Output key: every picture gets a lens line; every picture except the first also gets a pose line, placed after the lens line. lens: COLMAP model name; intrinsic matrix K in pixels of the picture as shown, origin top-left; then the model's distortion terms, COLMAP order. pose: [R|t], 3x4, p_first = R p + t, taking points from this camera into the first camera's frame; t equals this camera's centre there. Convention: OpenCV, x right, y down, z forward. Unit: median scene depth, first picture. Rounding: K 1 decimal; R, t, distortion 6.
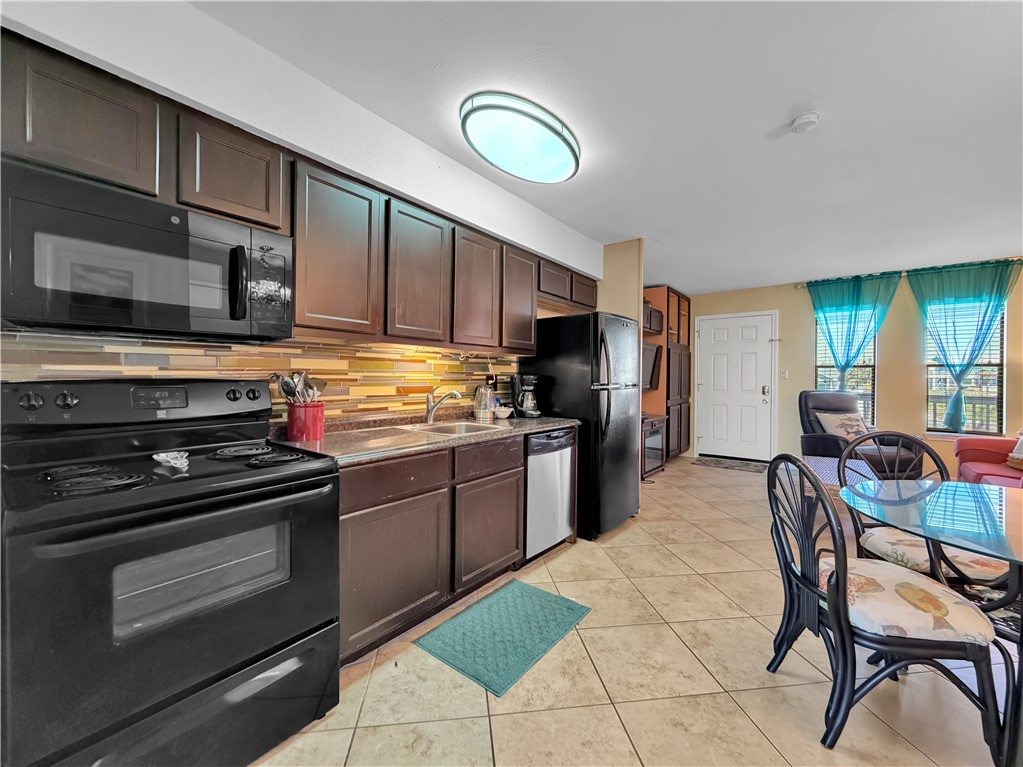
lens RADIAL K [[412.9, 0, 510.8], [0, 412.9, 391.2], [0, 0, 1]] dist [0.001344, 0.000041]
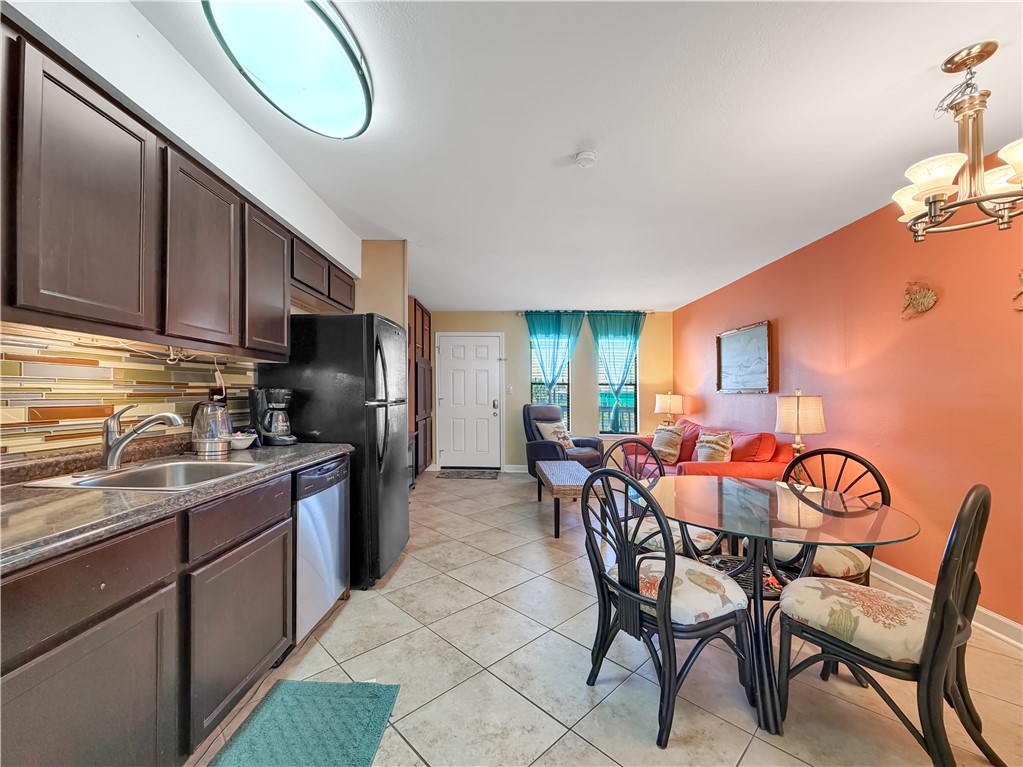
lens RADIAL K [[418.5, 0, 493.6], [0, 418.5, 401.4], [0, 0, 1]] dist [-0.000294, 0.000006]
pose [[0.810908, -0.007621, 0.585124, -0.083407], [0.013299, 0.999897, -0.005408, -0.006013], [-0.585022, 0.012167, 0.810926, 0.162751]]
